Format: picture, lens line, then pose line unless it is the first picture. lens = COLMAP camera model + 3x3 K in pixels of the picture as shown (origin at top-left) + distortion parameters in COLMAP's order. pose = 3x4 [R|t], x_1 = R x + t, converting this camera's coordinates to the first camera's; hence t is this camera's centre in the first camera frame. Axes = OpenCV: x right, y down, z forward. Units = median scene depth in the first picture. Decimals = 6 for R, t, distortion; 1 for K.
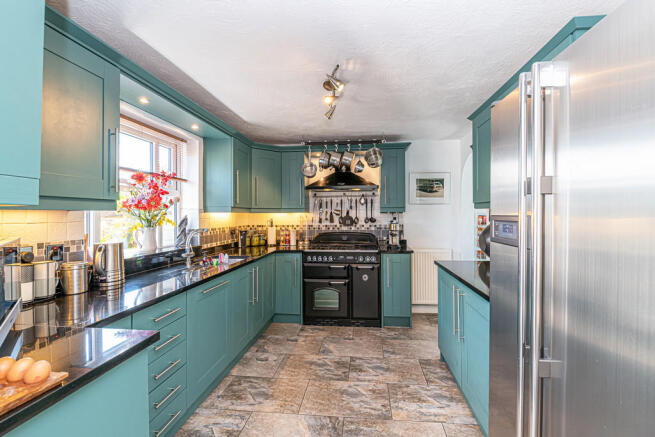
lens RADIAL K [[283.1, 0, 331.3], [0, 283.1, 215.2], [0, 0, 1]] dist [0.000256, -0.006404]
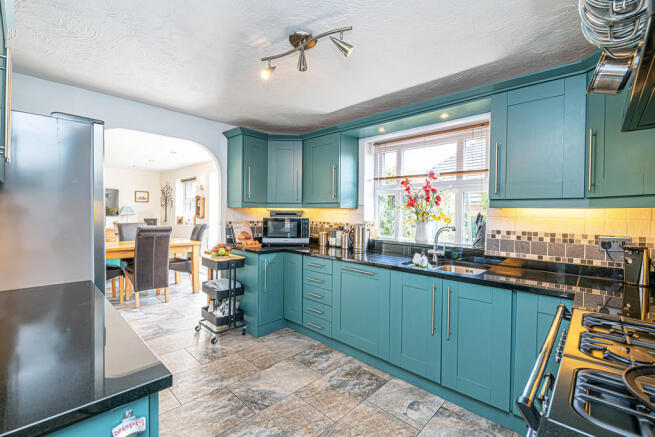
lens RADIAL K [[283.1, 0, 331.3], [0, 283.1, 215.2], [0, 0, 1]] dist [0.000256, -0.006404]
pose [[-0.586452, 0.004503, -0.809972, 0.314530], [-0.010941, 0.999849, 0.013480, 0.002735], [0.809910, 0.016767, -0.586314, 0.815926]]
